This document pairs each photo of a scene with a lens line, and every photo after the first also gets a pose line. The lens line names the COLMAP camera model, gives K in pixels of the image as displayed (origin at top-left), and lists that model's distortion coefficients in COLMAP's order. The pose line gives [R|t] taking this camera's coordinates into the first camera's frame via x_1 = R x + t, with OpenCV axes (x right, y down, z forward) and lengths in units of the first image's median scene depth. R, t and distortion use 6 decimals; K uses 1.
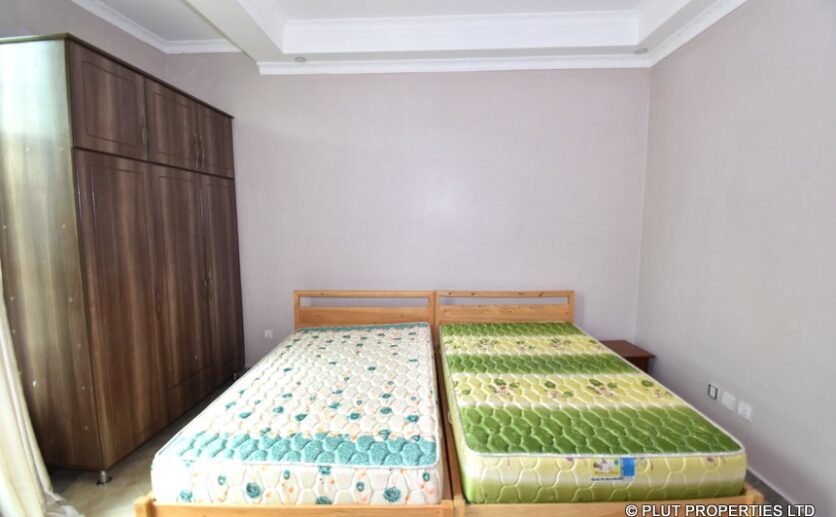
lens RADIAL K [[355.6, 0, 418.0], [0, 355.6, 258.5], [0, 0, 1]] dist [-0.047229, -0.000036]
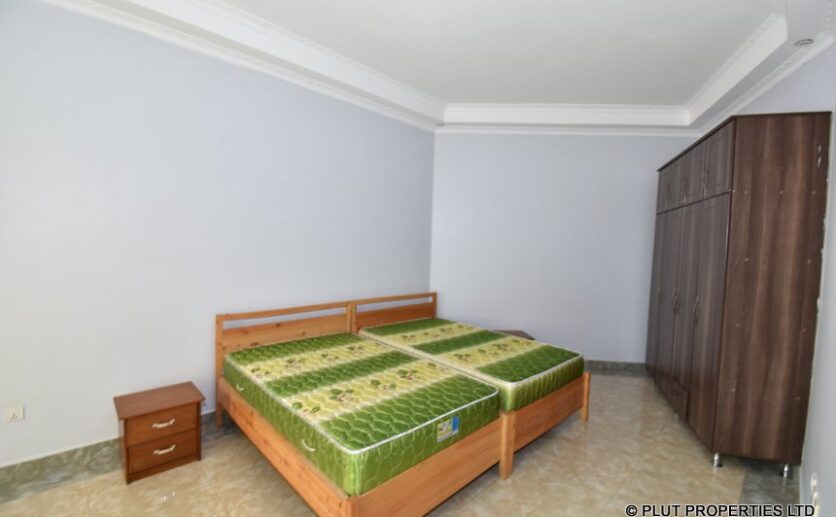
lens RADIAL K [[367.3, 0, 418.0], [0, 367.3, 258.5], [0, 0, 1]] dist [-0.000745, -0.000031]
pose [[0.695815, 0.001794, 0.718219, -0.142291], [0.039015, 0.998426, -0.040291, 0.003566], [-0.717161, 0.056056, 0.694649, 0.016740]]
